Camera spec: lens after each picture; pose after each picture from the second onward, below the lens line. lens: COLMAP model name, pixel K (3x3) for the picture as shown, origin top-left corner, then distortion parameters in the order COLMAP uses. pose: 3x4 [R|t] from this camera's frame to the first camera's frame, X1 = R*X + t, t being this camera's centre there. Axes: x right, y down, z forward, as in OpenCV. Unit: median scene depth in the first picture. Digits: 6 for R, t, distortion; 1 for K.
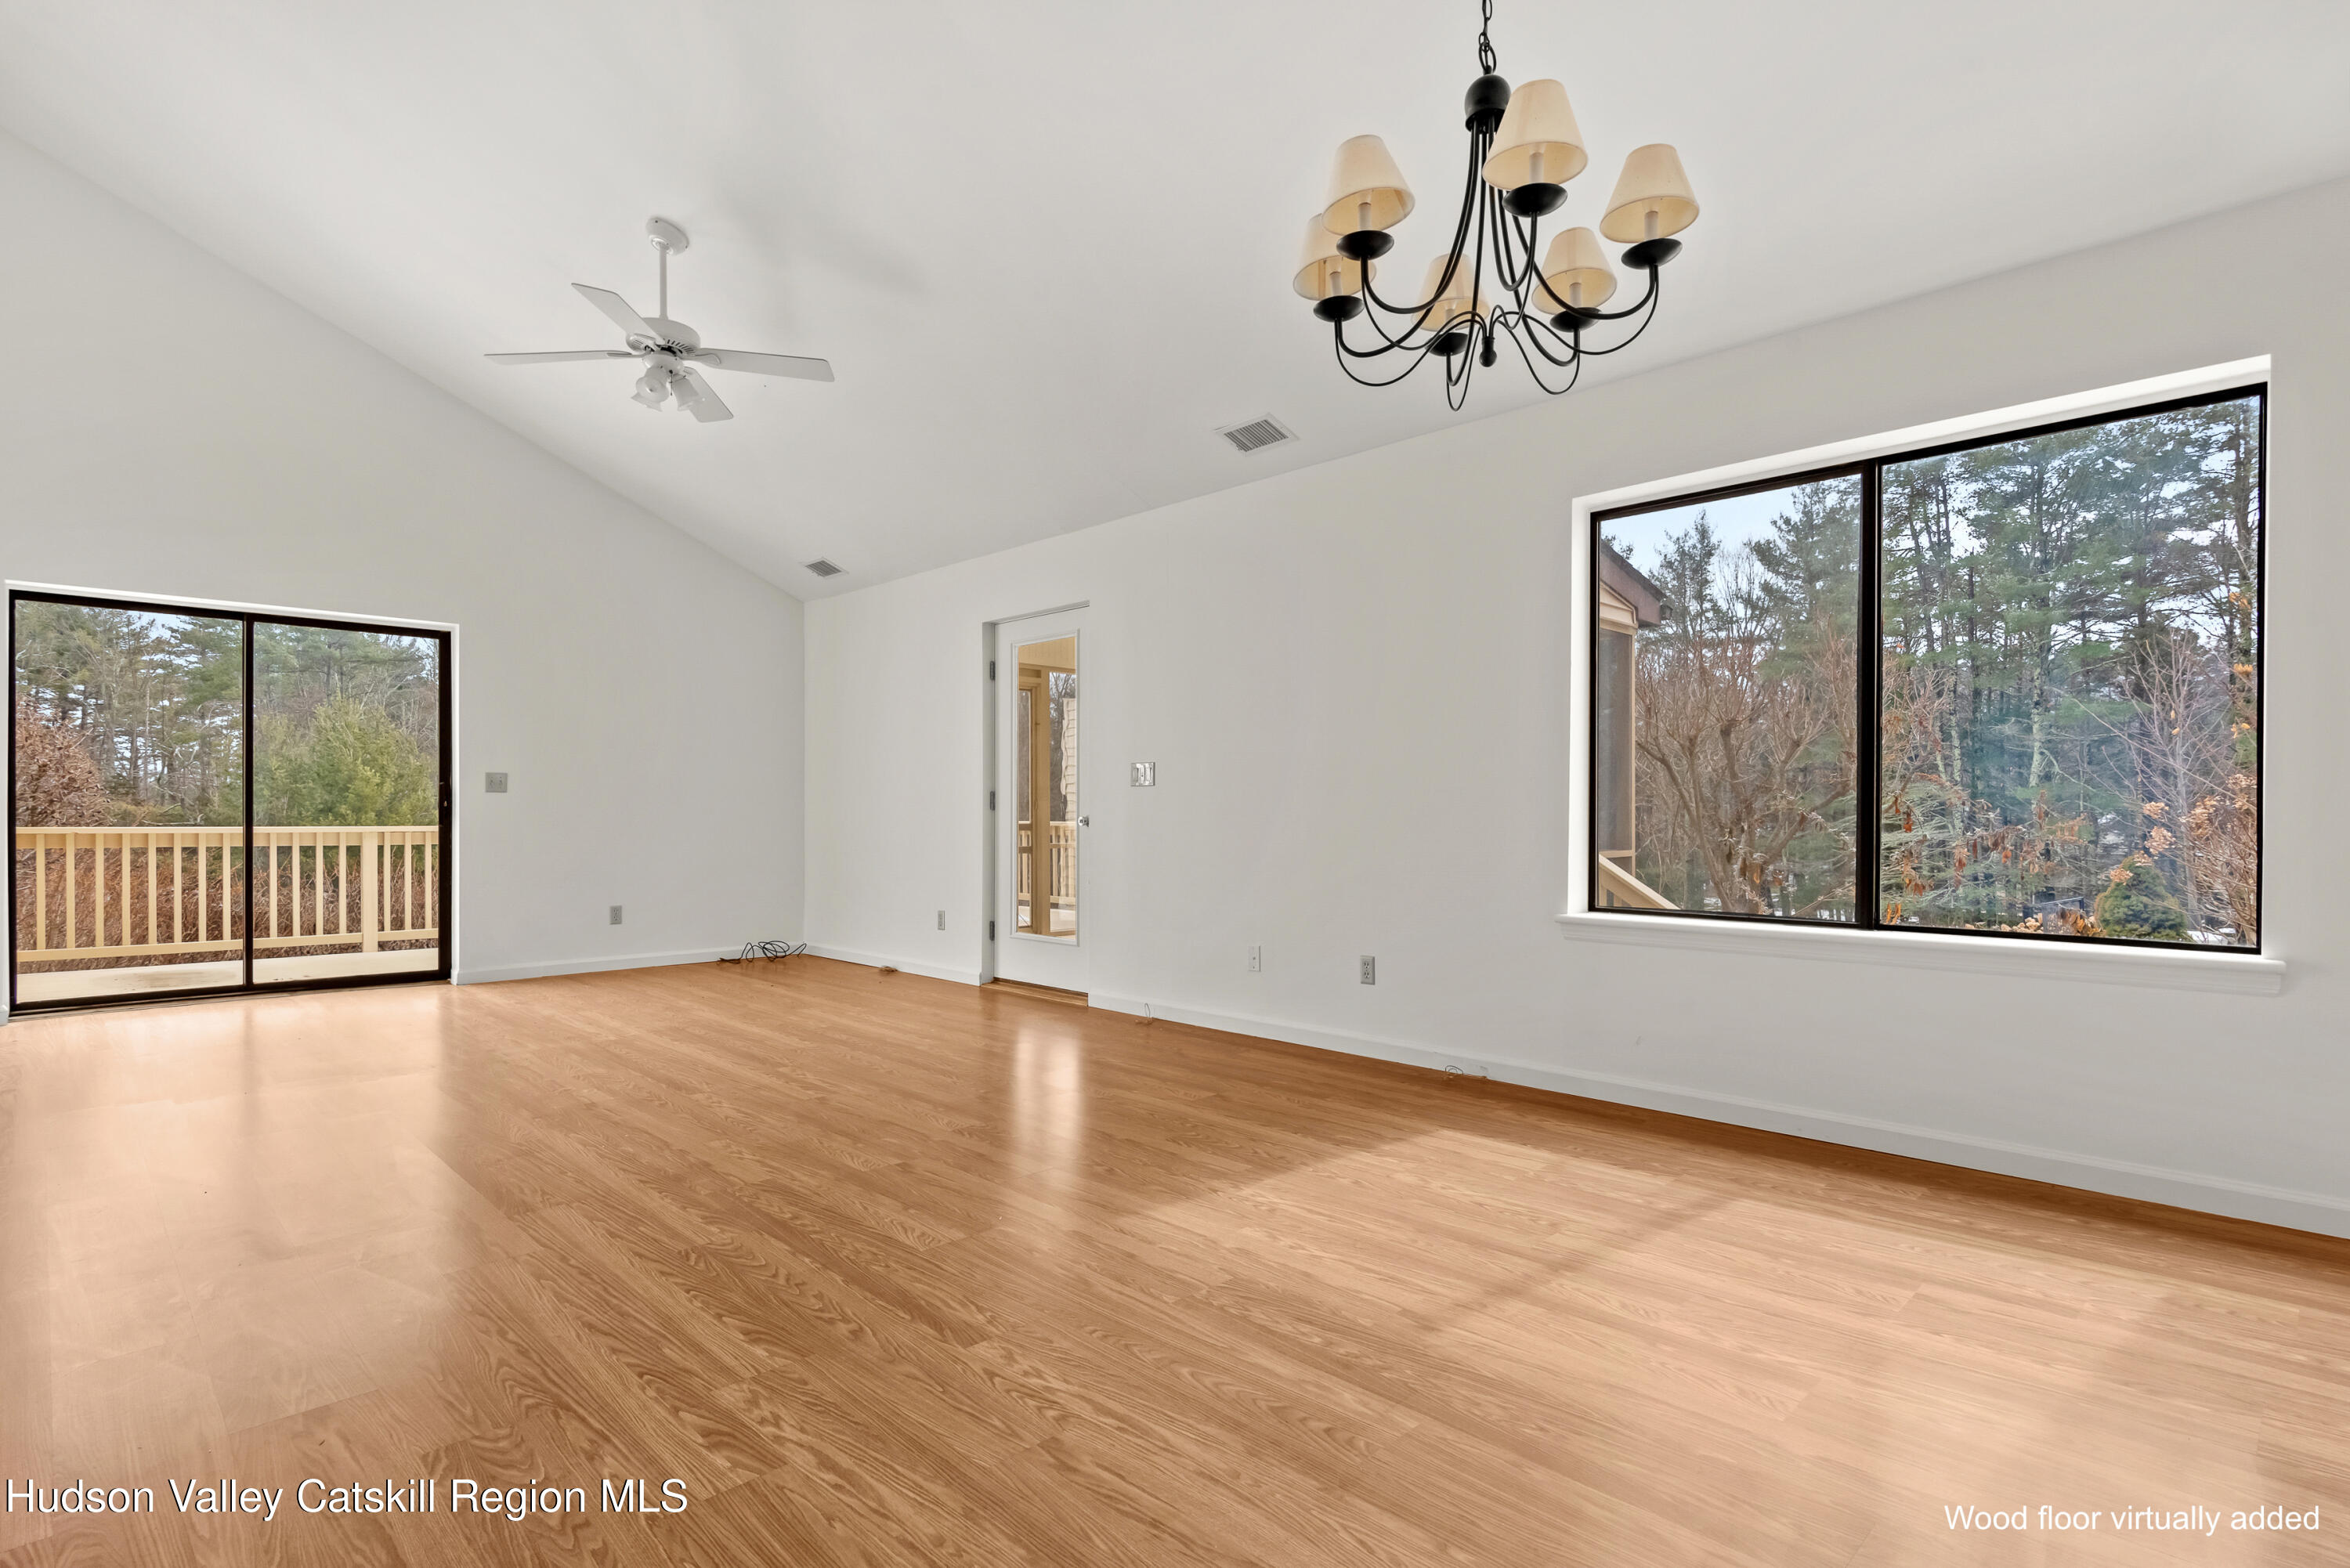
lens RADIAL K [[1149.5, 0, 1163.1], [0, 1149.5, 803.3], [0, 0, 1]] dist [0.005425, -0.000262]
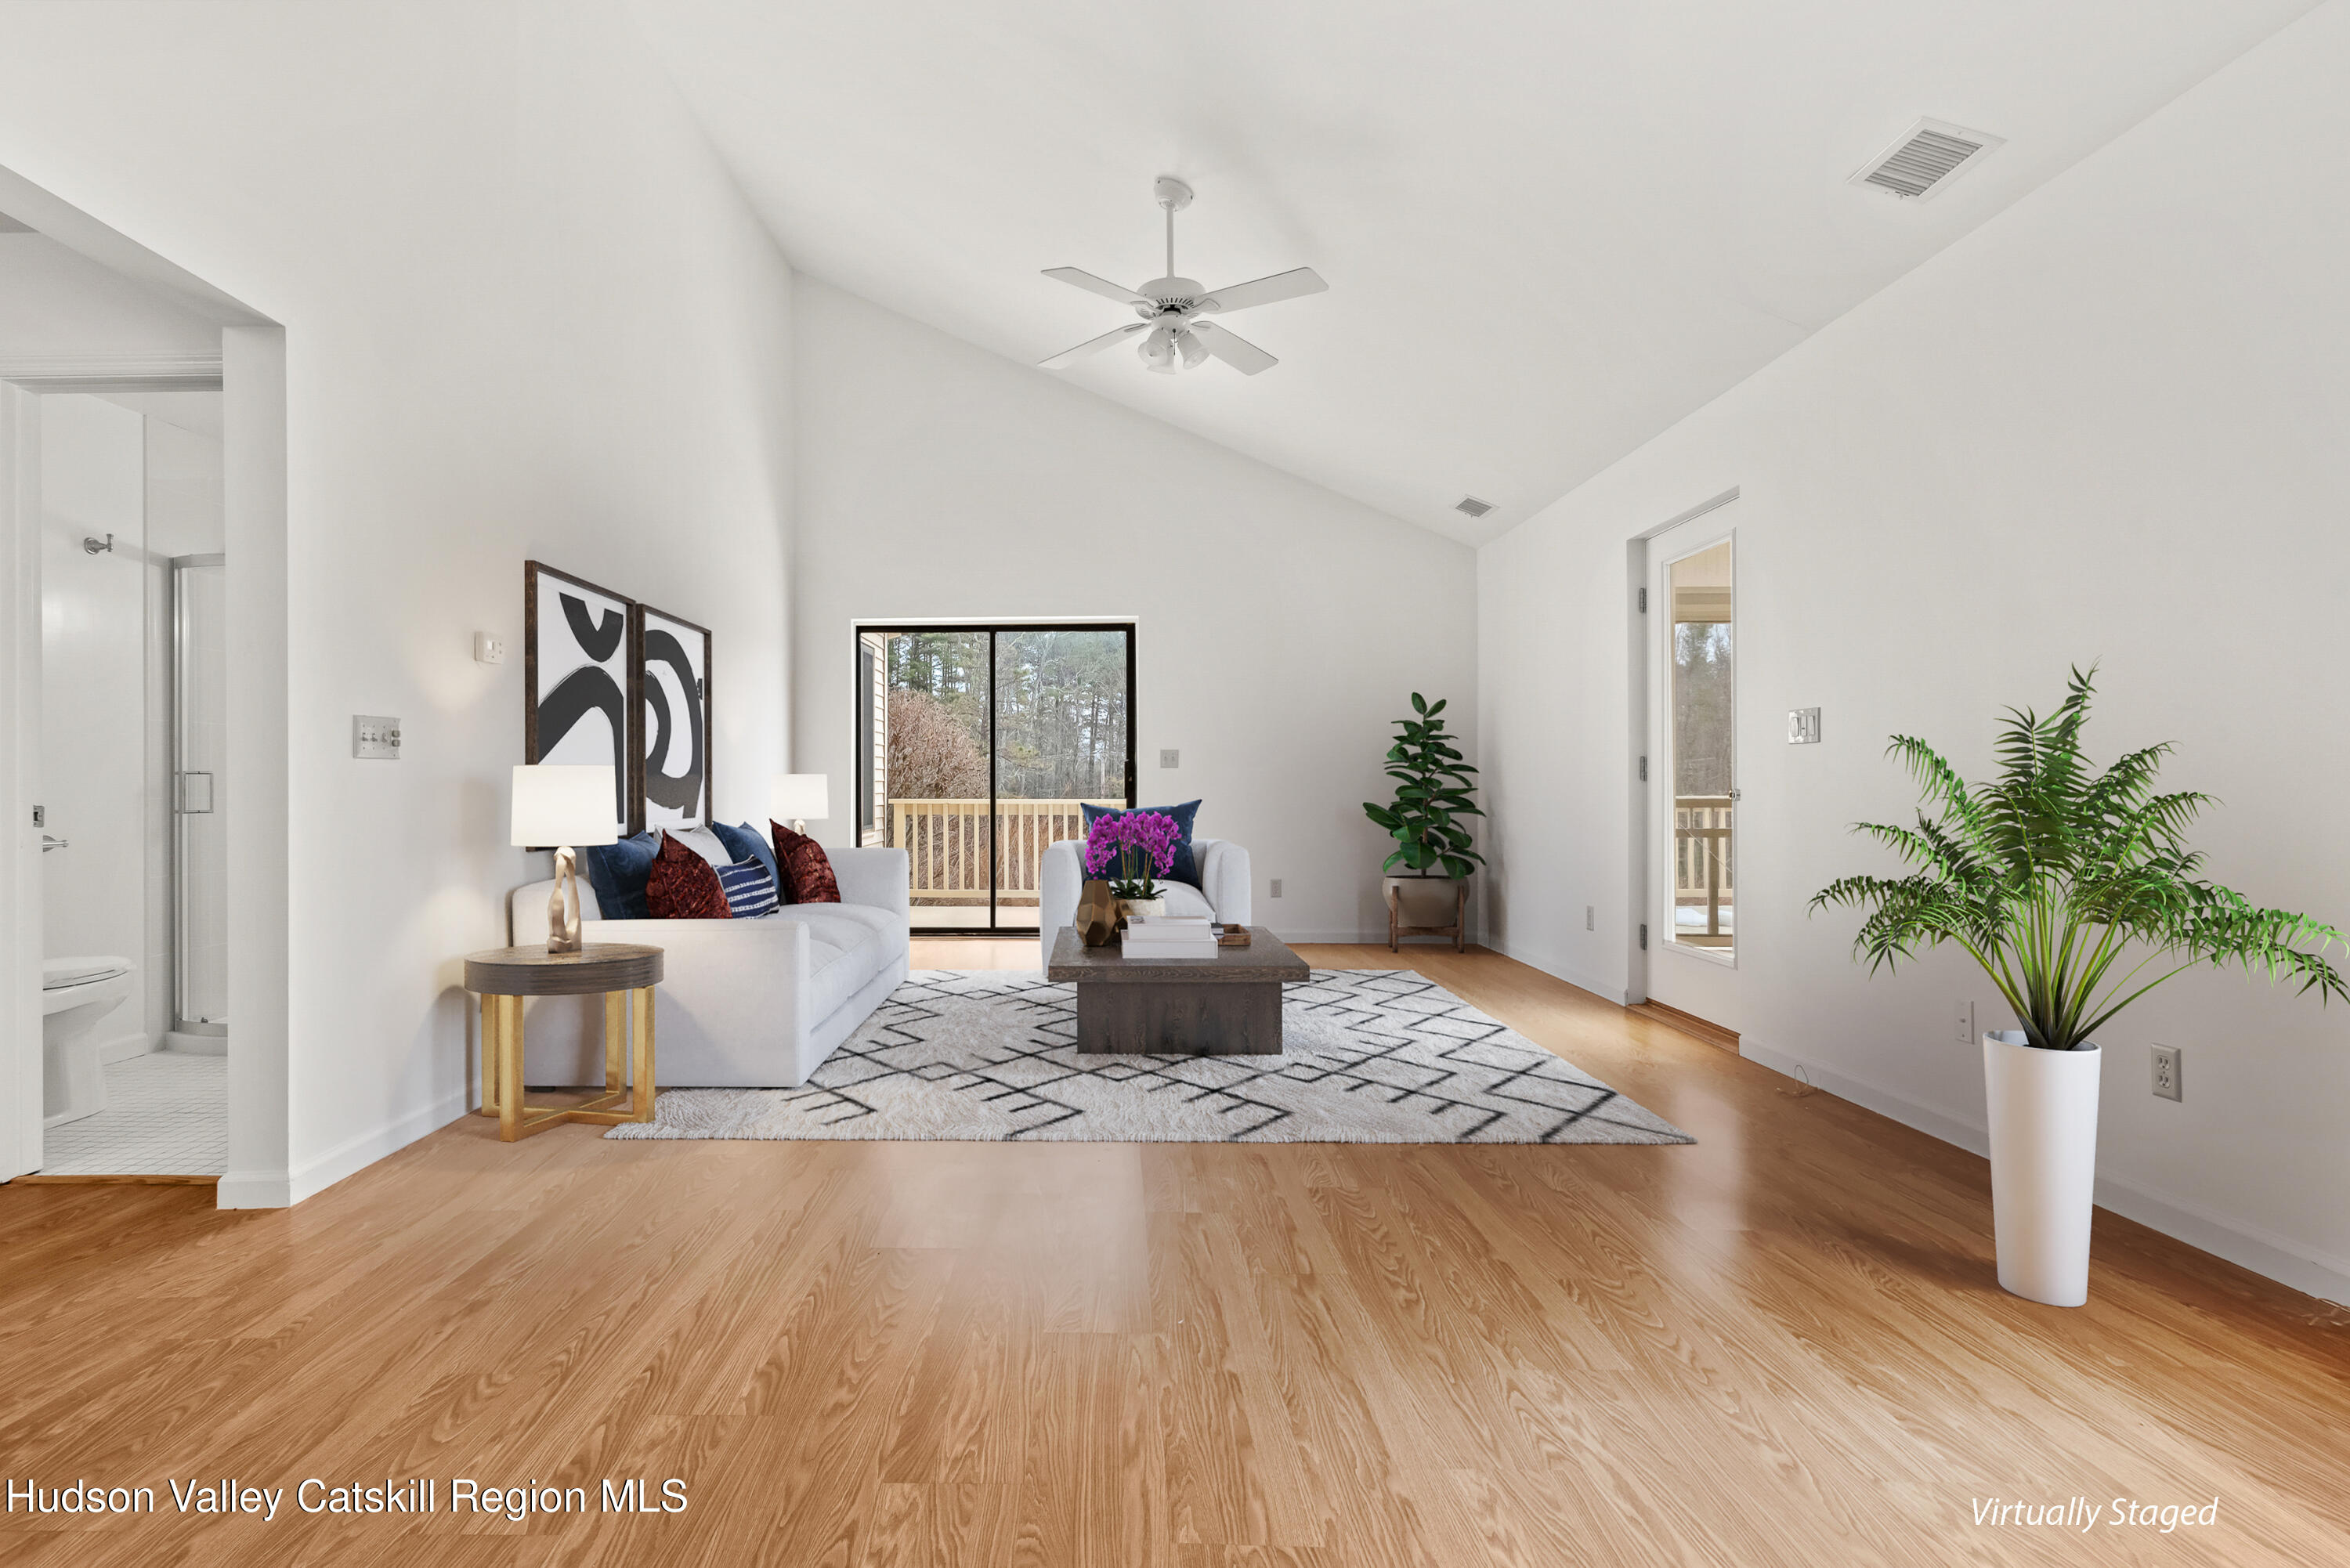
lens RADIAL K [[1177.1, 0, 1069.3], [0, 1177.1, 776.1], [0, 0, 1]] dist [0.003270, -0.000539]
pose [[0.695715, -0.010352, -0.718244, 0.302684], [0.010325, 0.999937, -0.004411, 0.004684], [0.718244, -0.004348, 0.695778, 0.340930]]
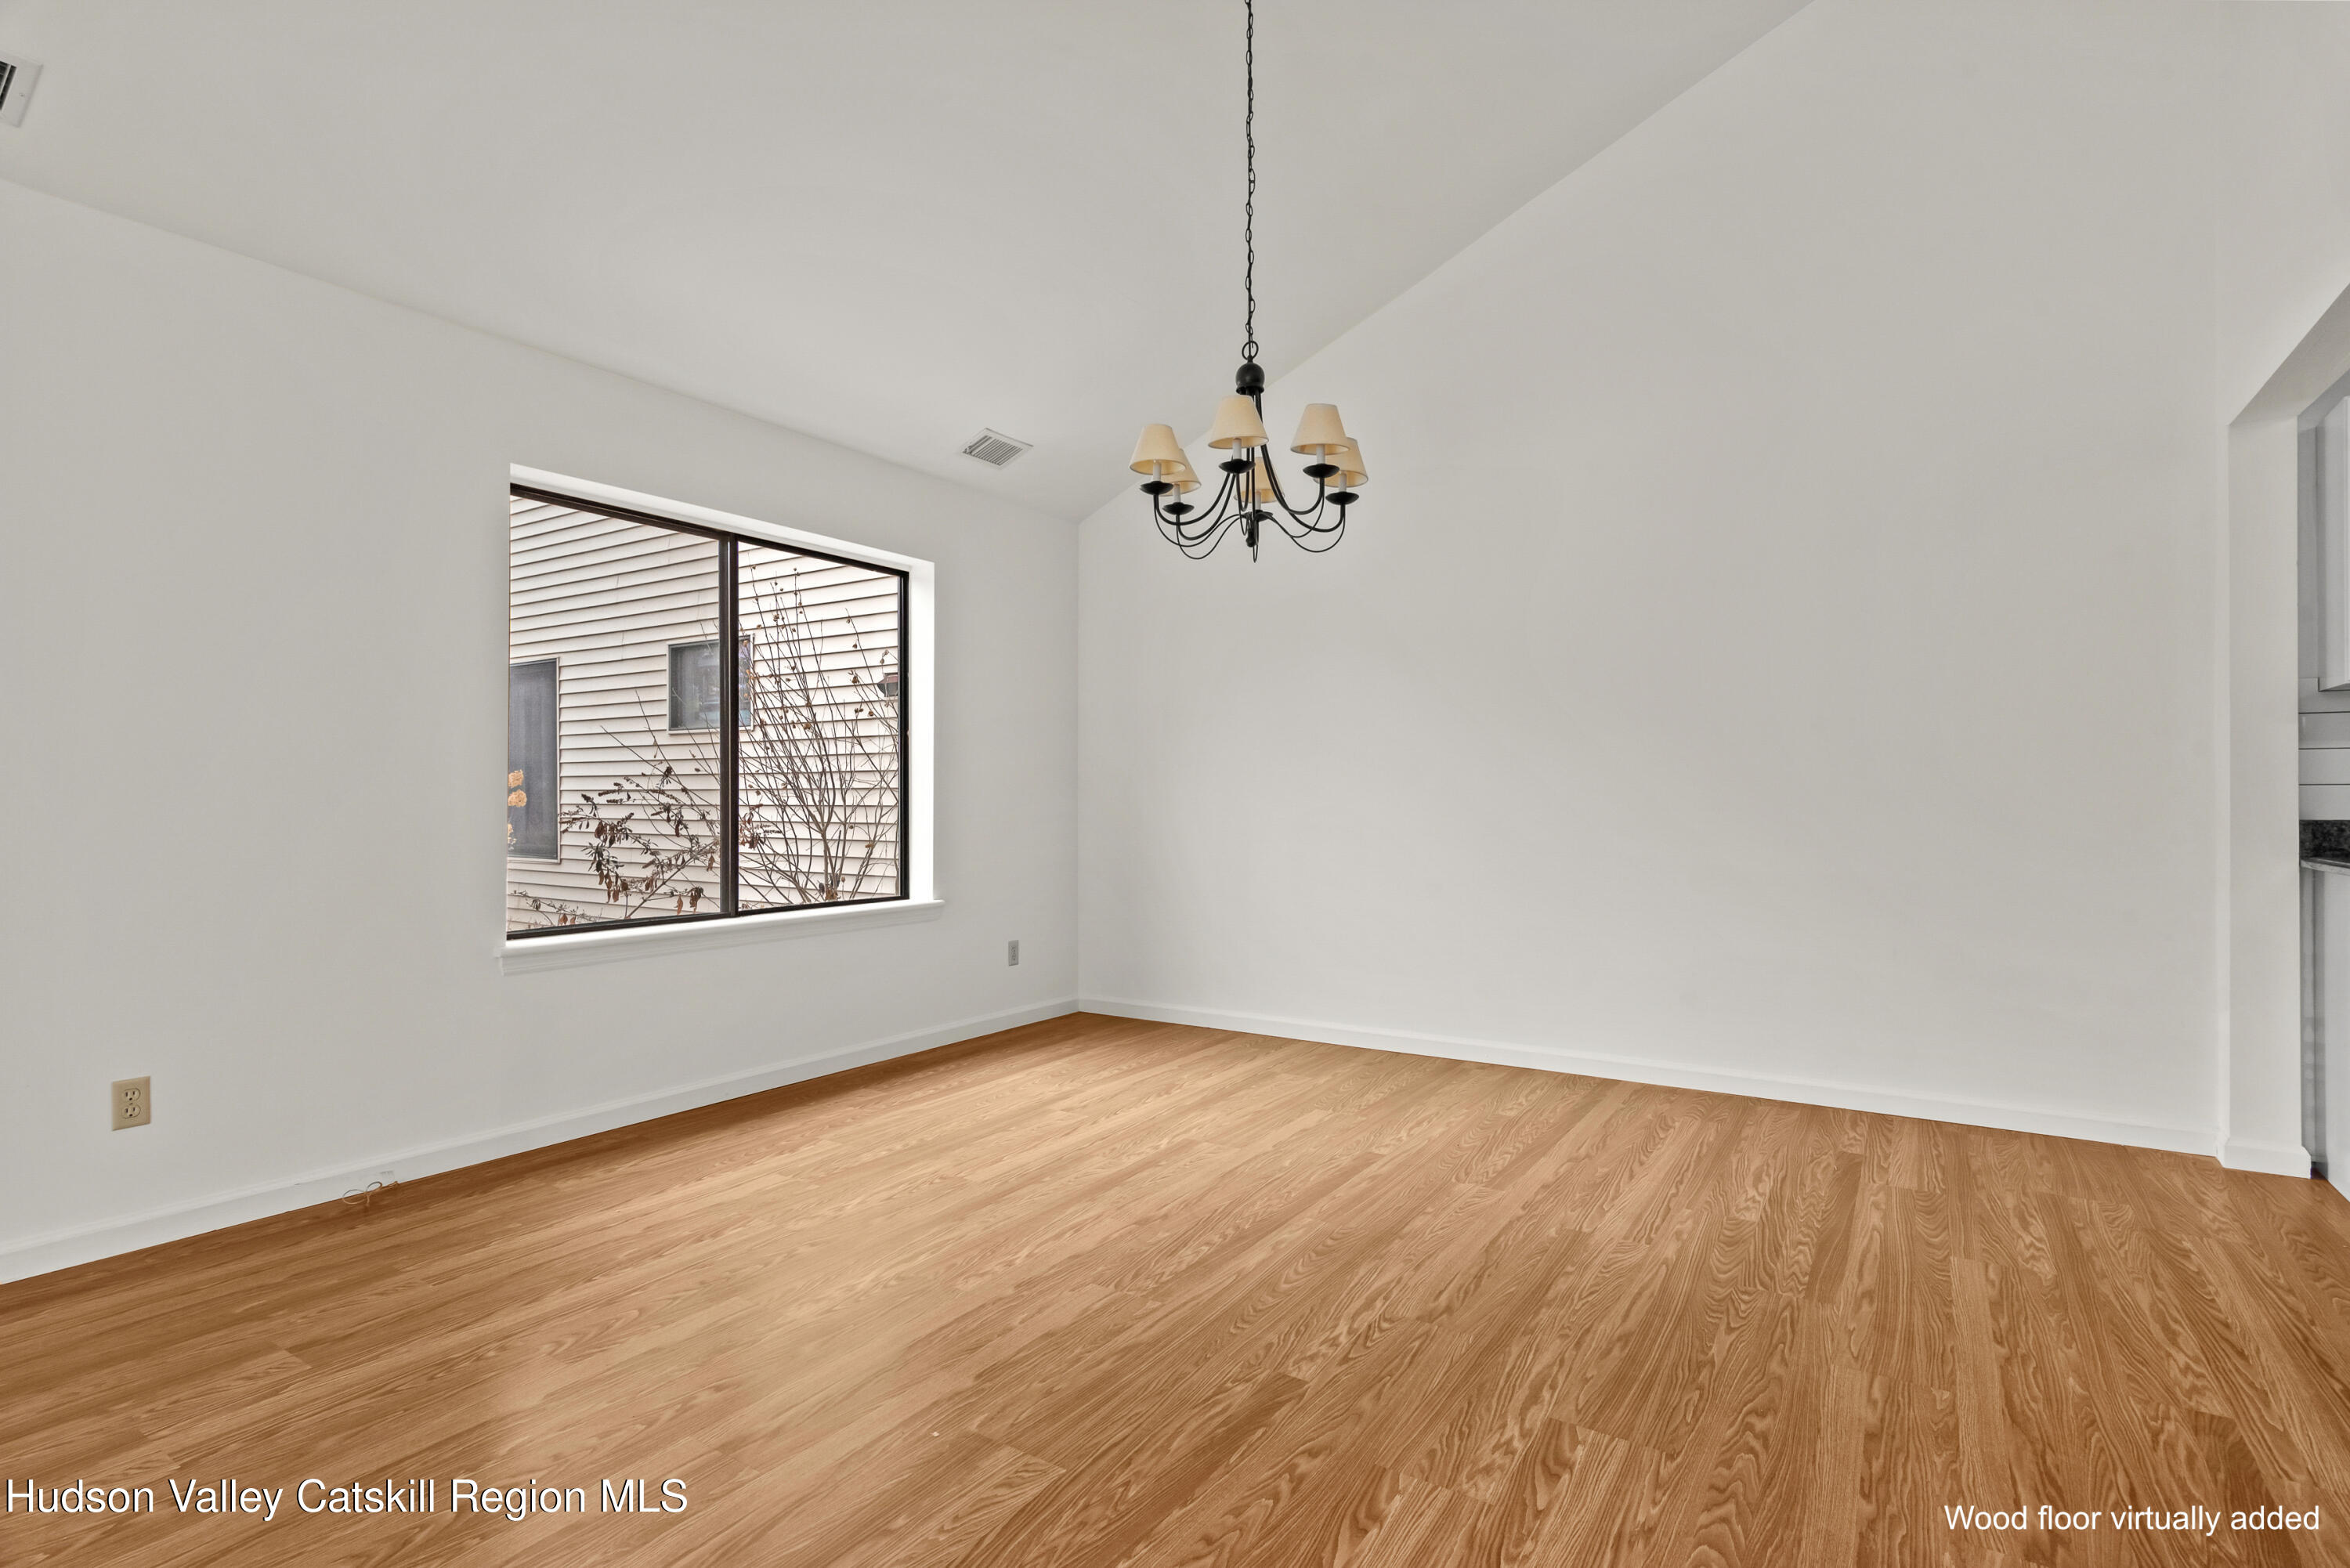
lens RADIAL K [[1149.5, 0, 1163.1], [0, 1149.5, 803.3], [0, 0, 1]] dist [0.005425, -0.000262]
pose [[-0.213330, -0.006029, 0.976962, -0.705391], [-0.008867, 0.999952, 0.004235, -0.022686], [-0.976940, -0.007759, -0.213373, 0.841211]]
